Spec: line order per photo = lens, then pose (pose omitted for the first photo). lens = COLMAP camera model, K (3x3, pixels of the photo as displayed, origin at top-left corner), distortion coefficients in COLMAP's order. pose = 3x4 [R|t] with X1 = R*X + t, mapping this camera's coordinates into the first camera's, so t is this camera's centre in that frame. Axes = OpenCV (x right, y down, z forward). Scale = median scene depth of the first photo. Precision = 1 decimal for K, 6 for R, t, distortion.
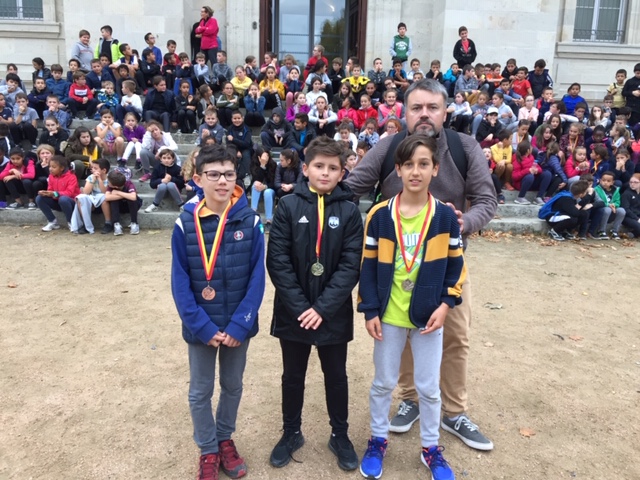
lens RADIAL K [[547.4, 0, 319.6], [0, 547.4, 240.8], [0, 0, 1]] dist [0.073430, -0.096834]
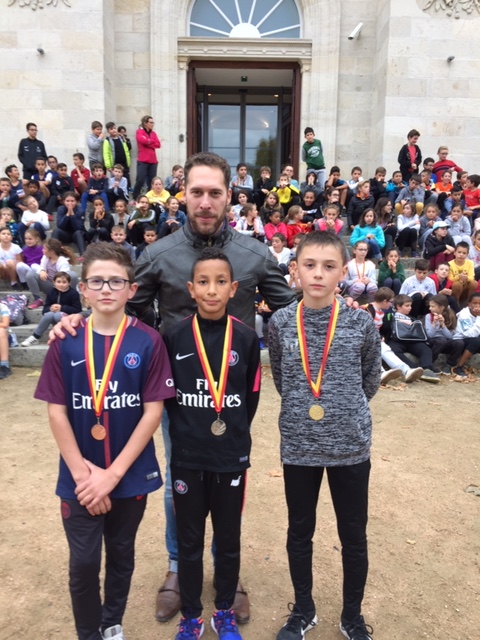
lens RADIAL K [[547.4, 0, 240.6], [0, 547.4, 319.0], [0, 0, 1]] dist [0.073430, -0.096834]
pose [[0.999456, -0.010609, -0.031216, 0.018576], [0.008548, 0.997820, -0.065434, -0.033927], [0.031842, 0.065131, 0.997369, 0.153023]]
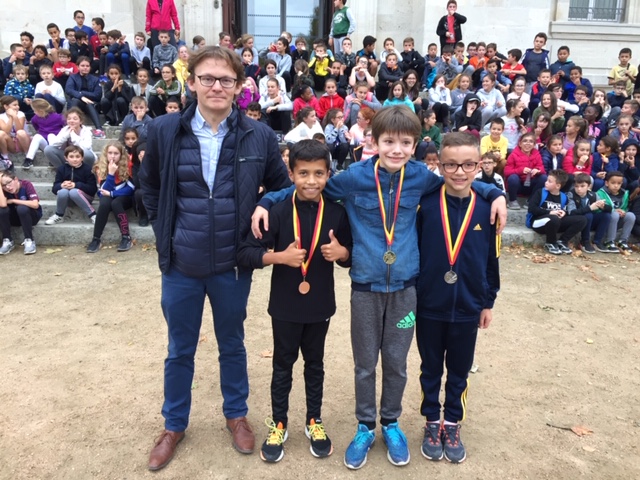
lens RADIAL K [[547.4, 0, 318.1], [0, 547.4, 241.6], [0, 0, 1]] dist [0.073430, -0.096834]
pose [[0.999922, -0.009614, 0.007978, 0.069794], [0.009460, 0.999772, 0.019165, -0.035809], [-0.008161, -0.019088, 0.999785, 0.169344]]
